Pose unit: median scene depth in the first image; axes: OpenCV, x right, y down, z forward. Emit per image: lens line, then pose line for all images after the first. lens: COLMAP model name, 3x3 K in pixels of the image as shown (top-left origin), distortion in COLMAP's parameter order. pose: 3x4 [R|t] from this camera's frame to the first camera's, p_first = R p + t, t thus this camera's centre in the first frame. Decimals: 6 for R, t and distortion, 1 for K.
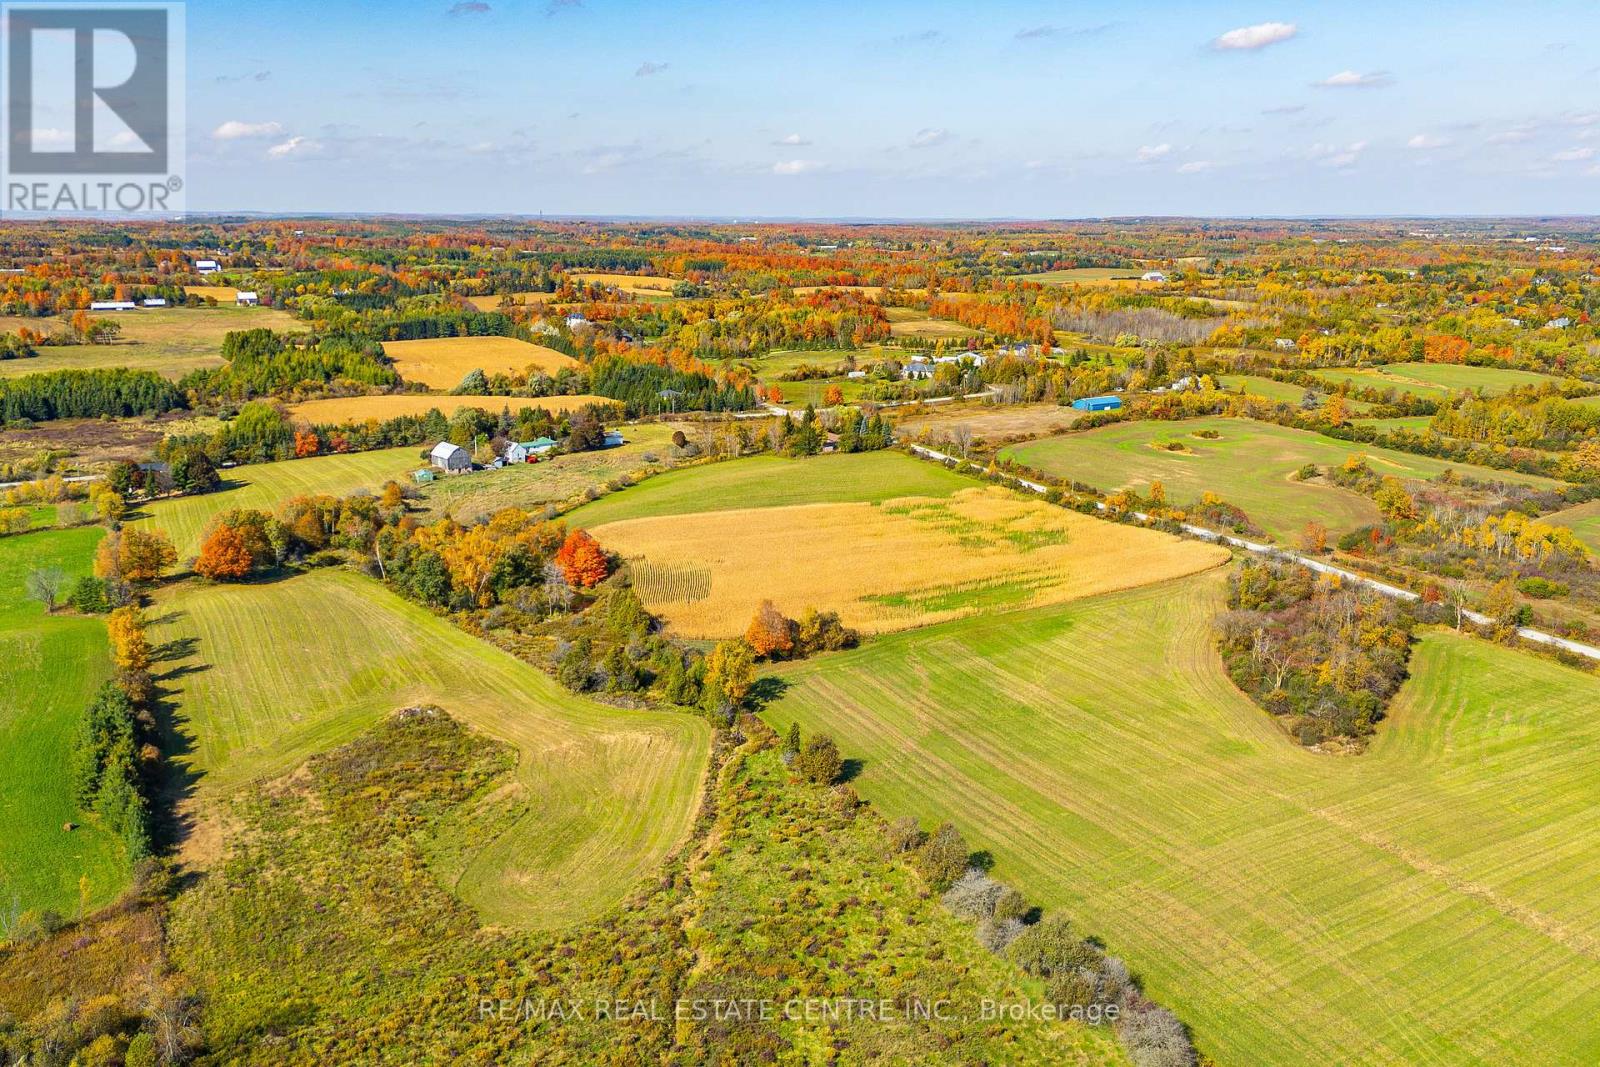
lens RADIAL K [[1450.6, 0, 800.0], [0, 1450.6, 533.5], [0, 0, 1]] dist [0.142278, -0.285819]
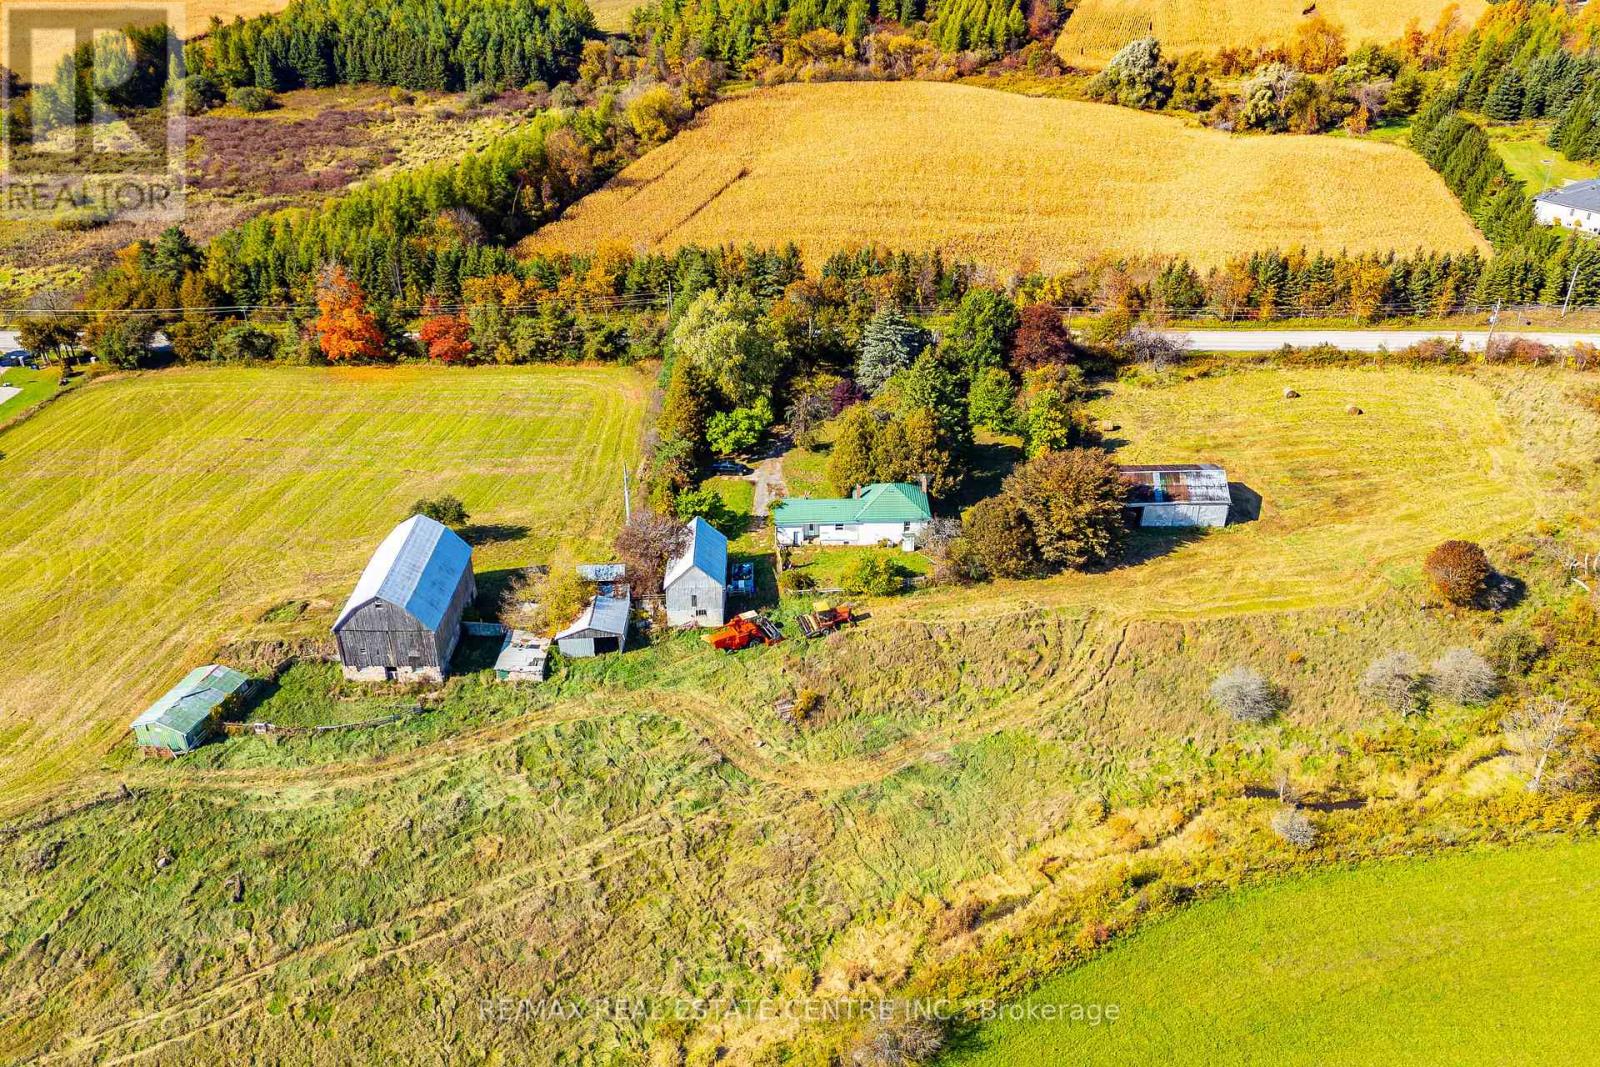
lens RADIAL K [[1422.5, 0, 800.0], [0, 1422.5, 533.5], [0, 0, 1]] dist [0.139480, -0.263320]
pose [[0.777921, 0.299872, -0.552192, -0.027589], [-0.116712, 0.932443, 0.341948, -0.127049], [0.617428, -0.201561, 0.760365, 0.677355]]
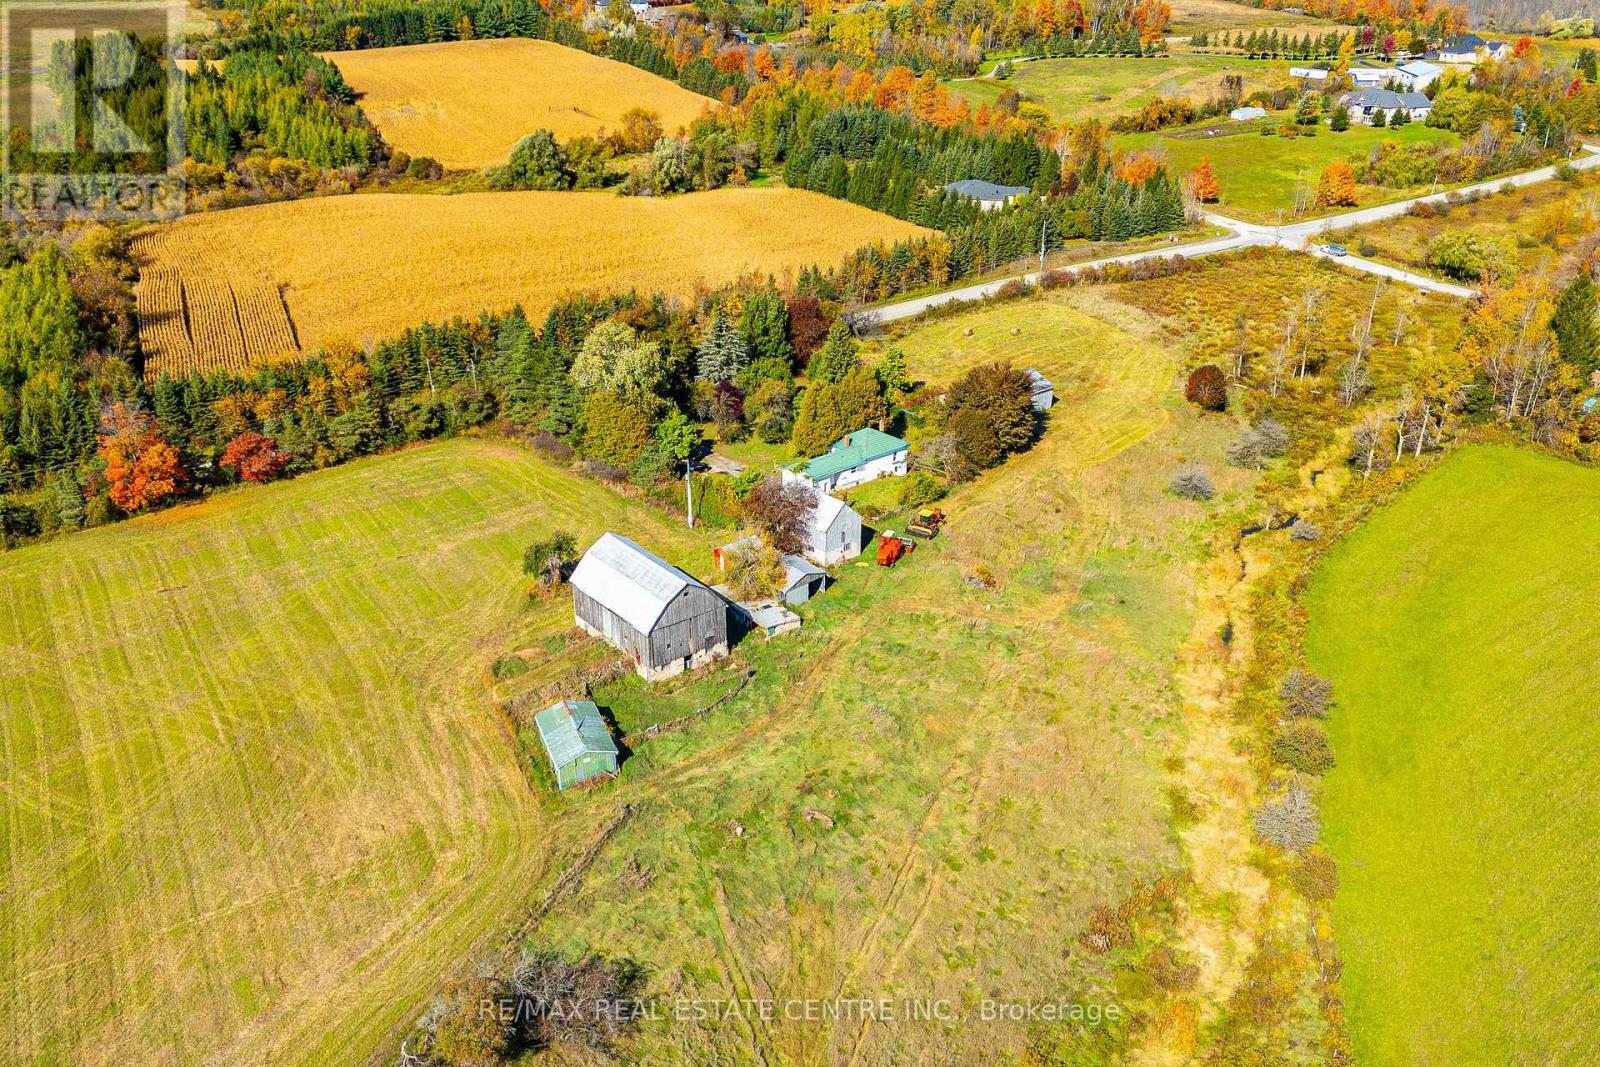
lens RADIAL K [[1422.5, 0, 800.0], [0, 1422.5, 533.5], [0, 0, 1]] dist [0.139480, -0.263320]
pose [[0.999648, -0.020402, 0.016952, -0.169020], [0.016308, 0.976728, 0.213860, -0.095909], [-0.020920, -0.213508, 0.976717, 0.584669]]
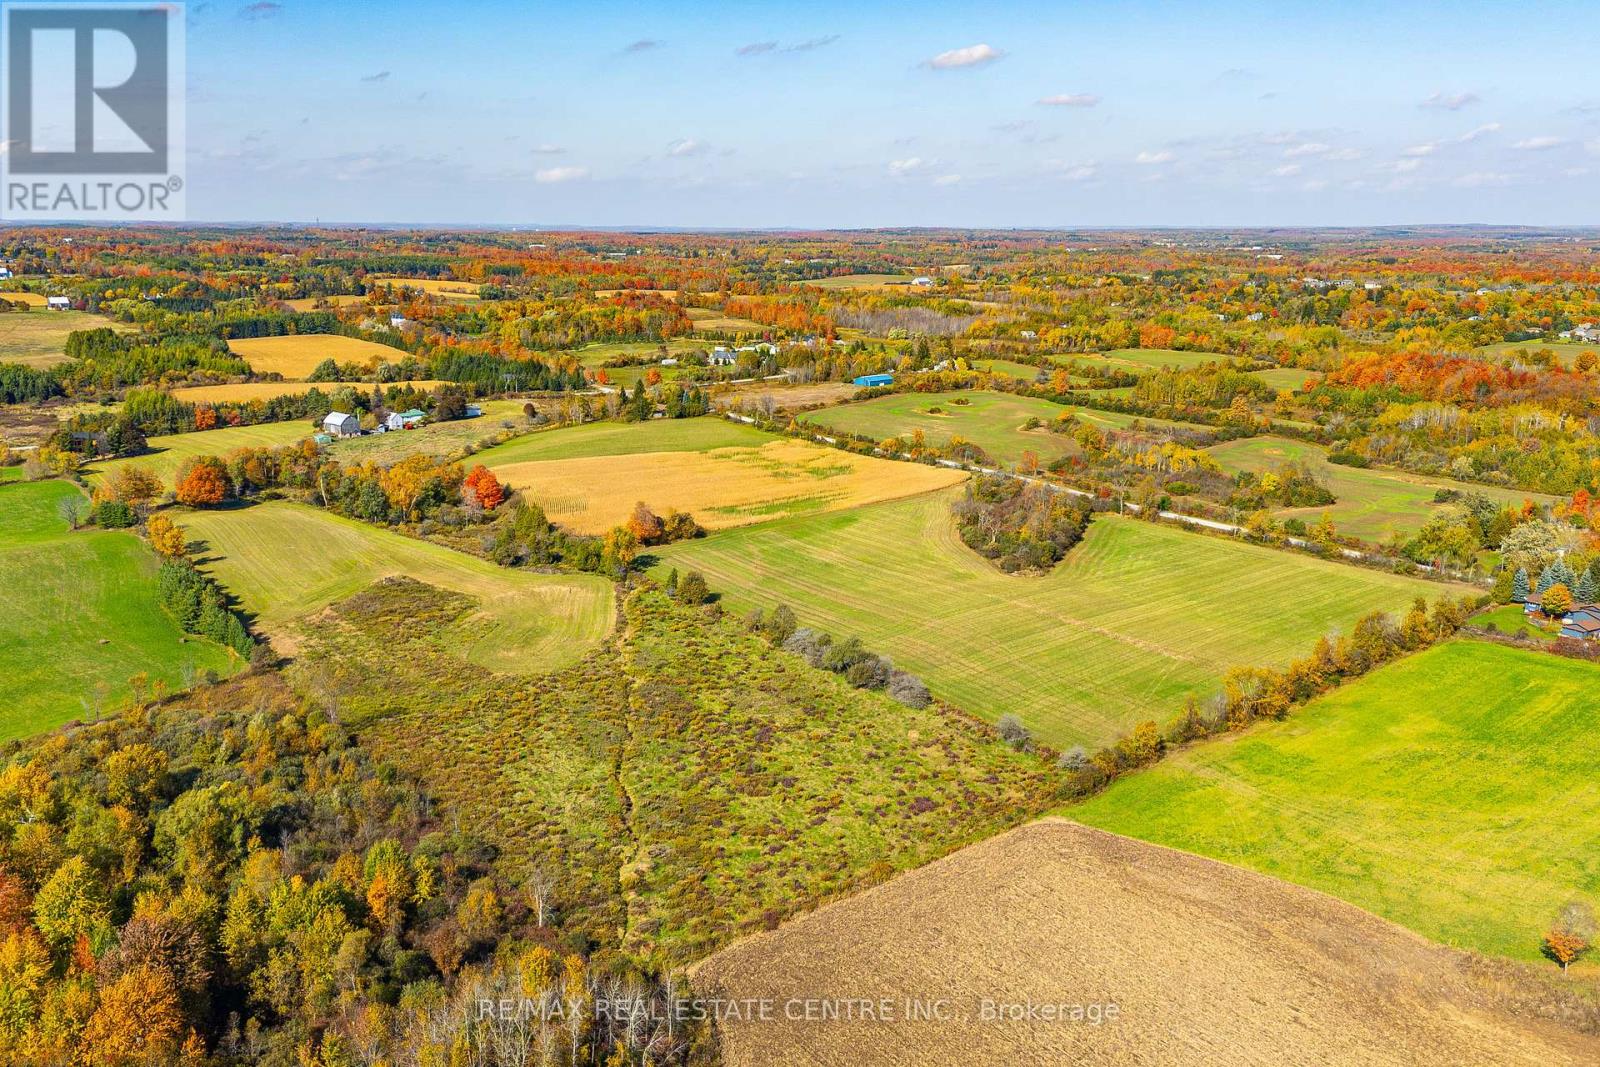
lens RADIAL K [[1450.6, 0, 800.0], [0, 1450.6, 533.5], [0, 0, 1]] dist [0.142278, -0.285819]
pose [[0.989119, -0.029834, 0.144063, -0.035207], [0.030695, 0.999522, -0.003754, 0.041837], [-0.143882, 0.008135, 0.989561, -0.188234]]
